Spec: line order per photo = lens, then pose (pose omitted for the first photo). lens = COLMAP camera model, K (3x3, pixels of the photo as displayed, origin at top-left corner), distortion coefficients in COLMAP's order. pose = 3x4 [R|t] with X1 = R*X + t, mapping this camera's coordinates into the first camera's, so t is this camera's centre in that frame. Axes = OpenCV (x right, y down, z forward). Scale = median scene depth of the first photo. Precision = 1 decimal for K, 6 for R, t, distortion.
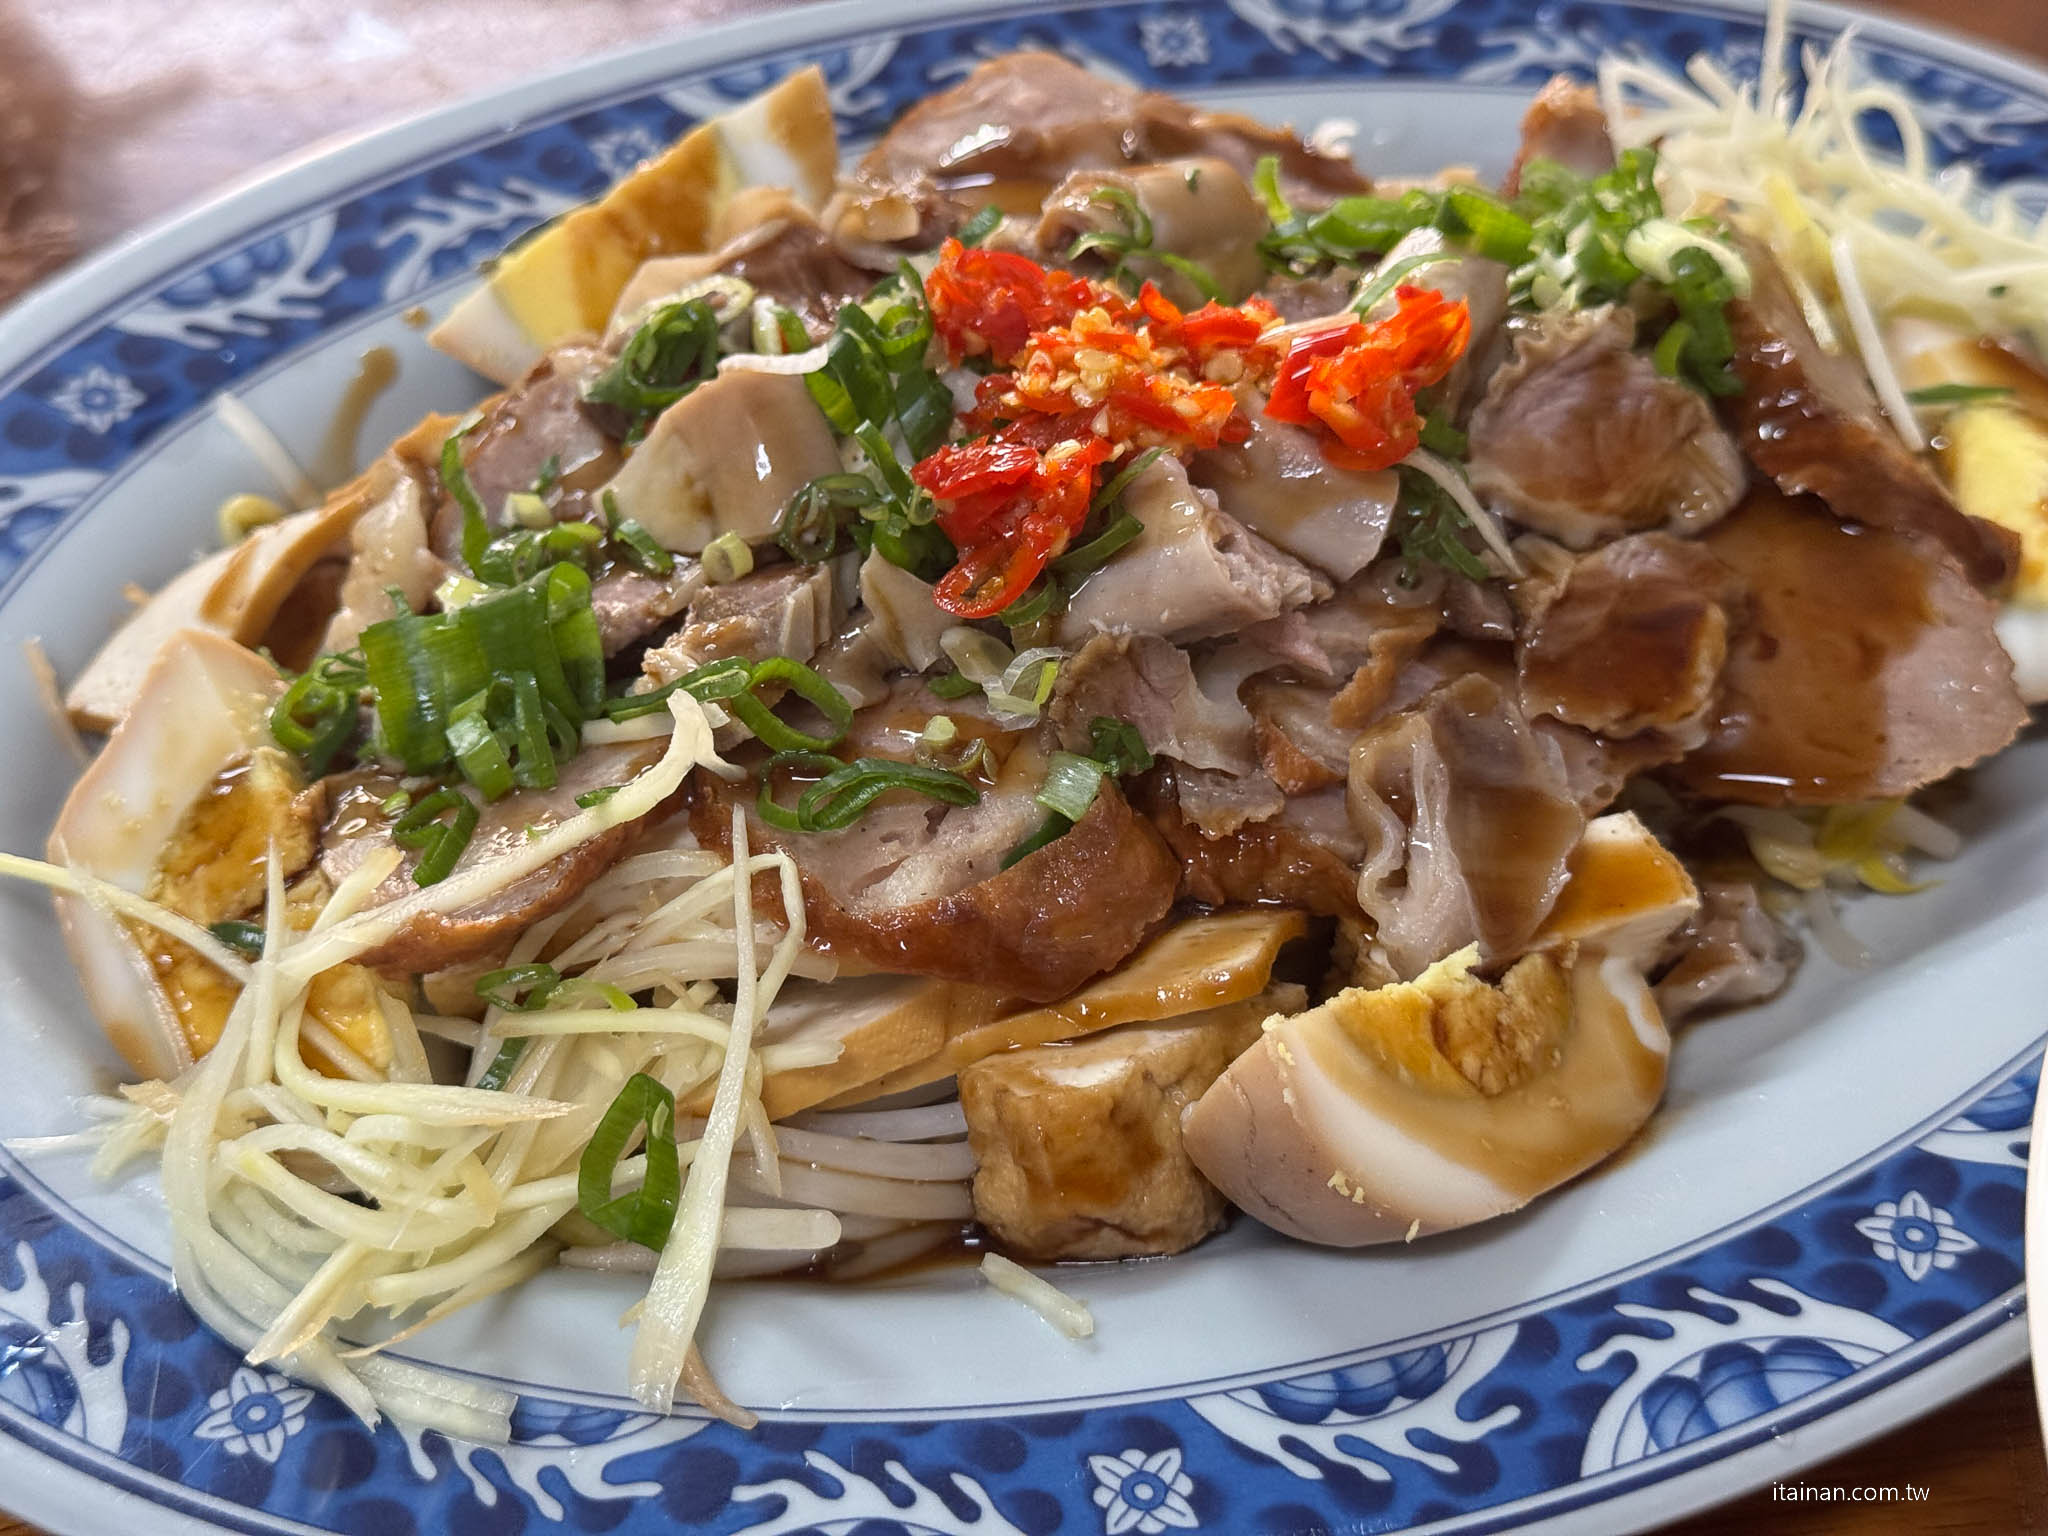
lens RADIAL K [[2899.3, 0, 1024.0], [0, 2899.3, 768.0], [0, 0, 1]] dist [0.087643, -0.119671]
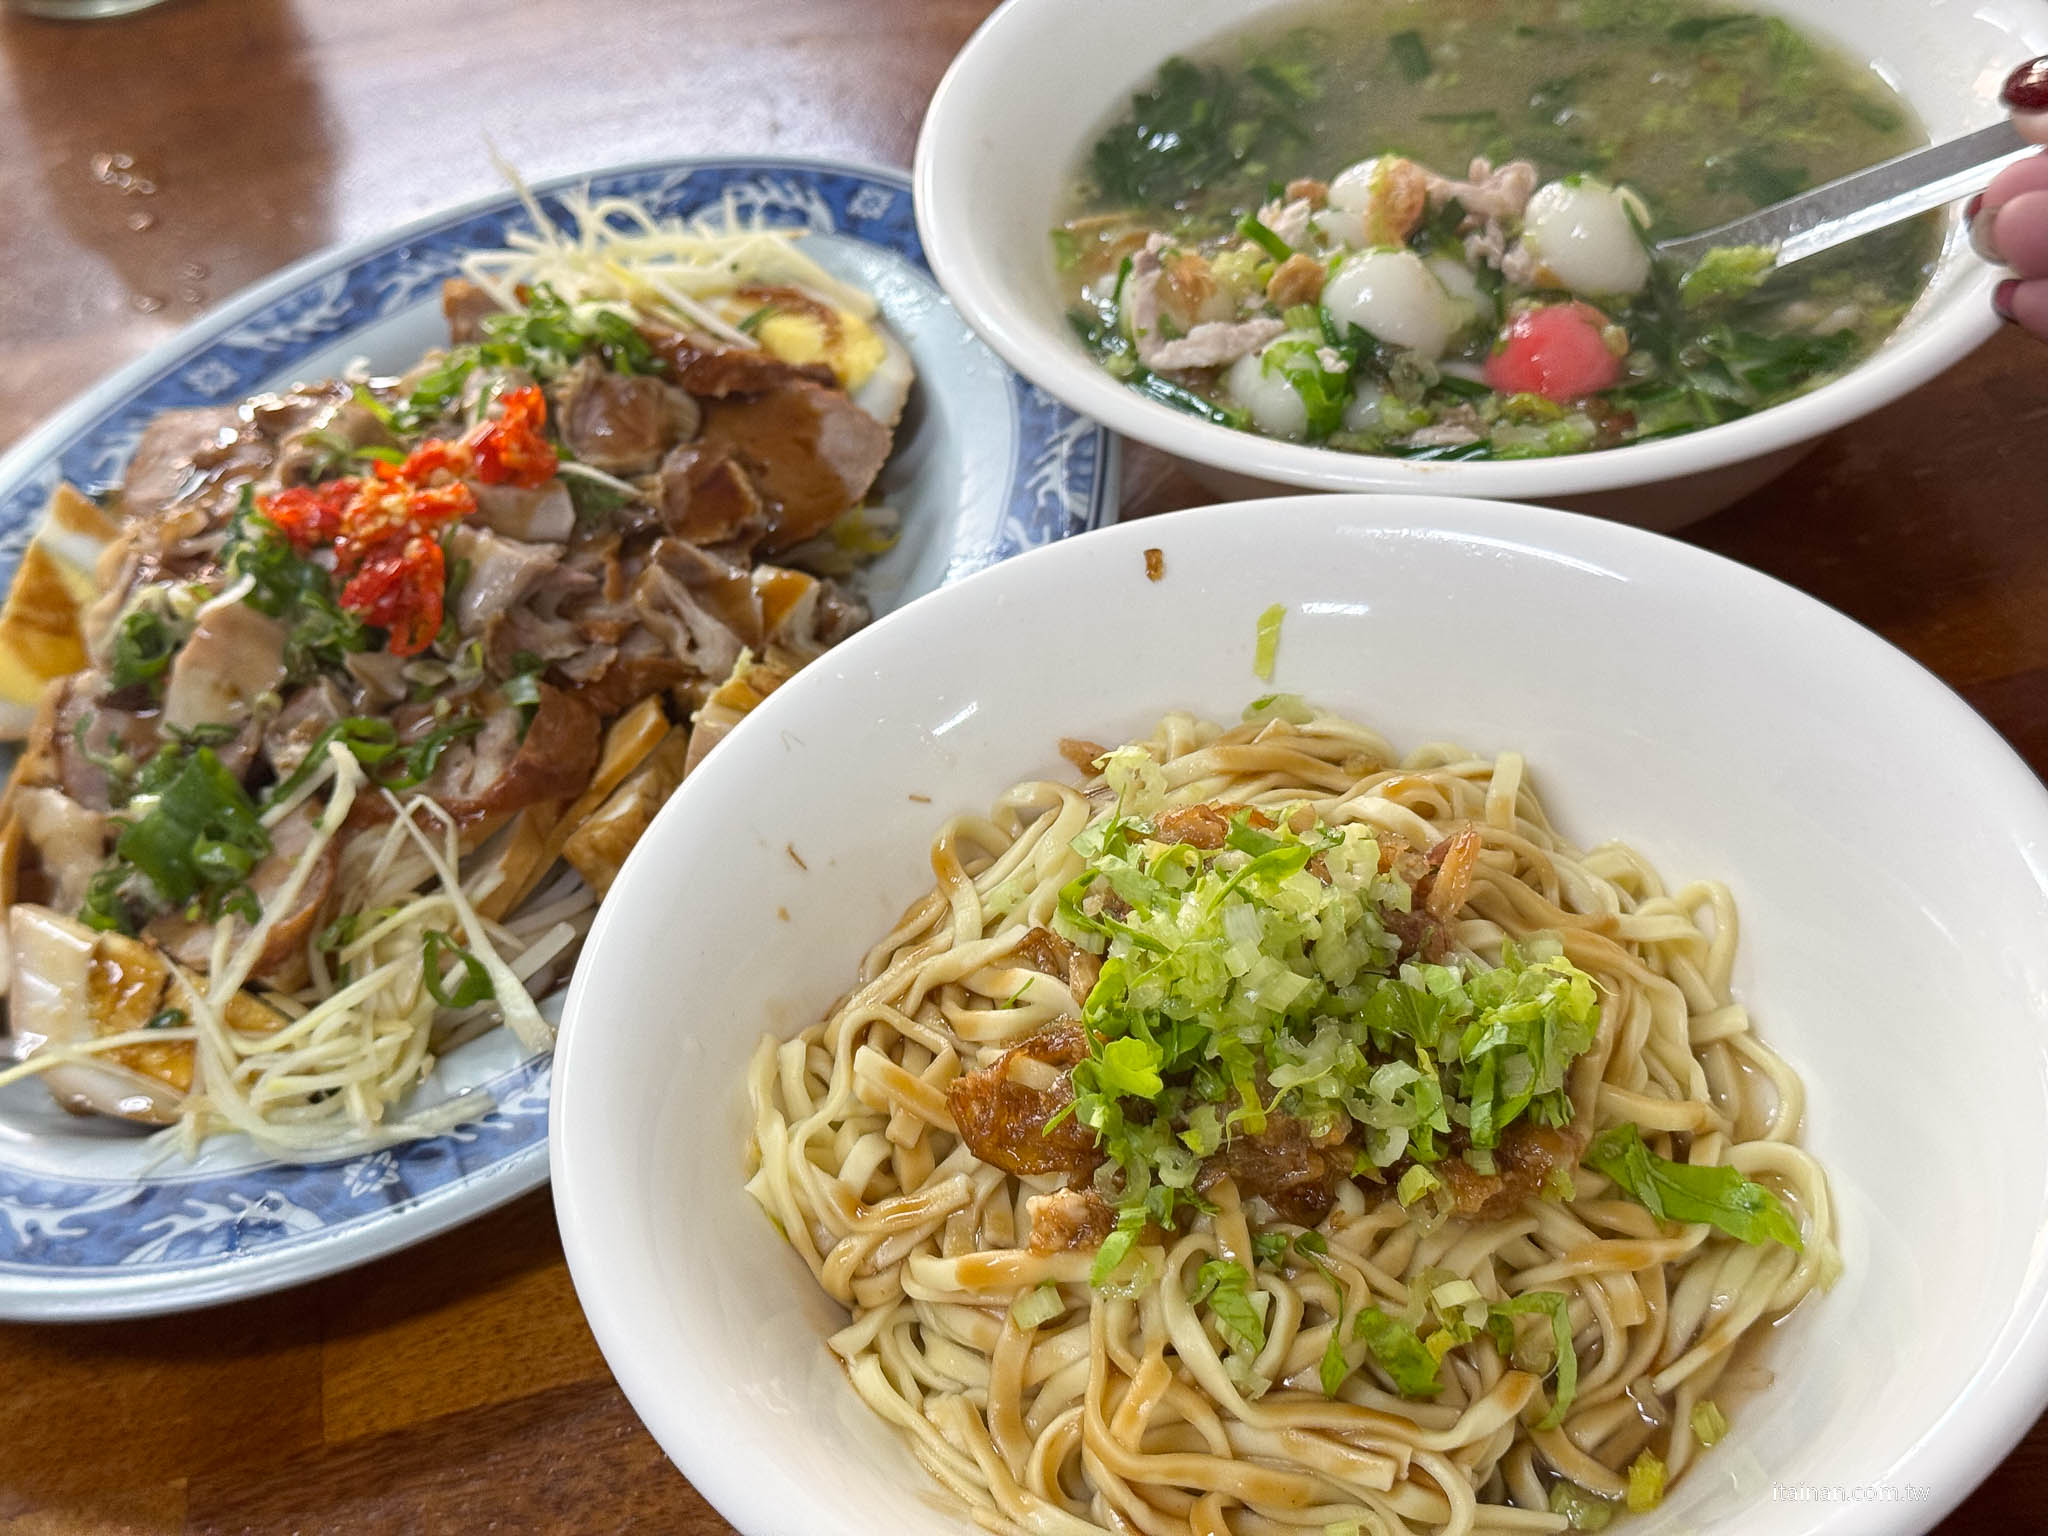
lens RADIAL K [[2899.3, 0, 1024.0], [0, 2899.3, 768.0], [0, 0, 1]] dist [0.087643, -0.119671]
pose [[0.757707, -0.525385, 0.387105, -0.470375], [0.553512, 0.831611, 0.045248, 0.135540], [-0.345693, 0.179983, 0.920925, -0.789609]]
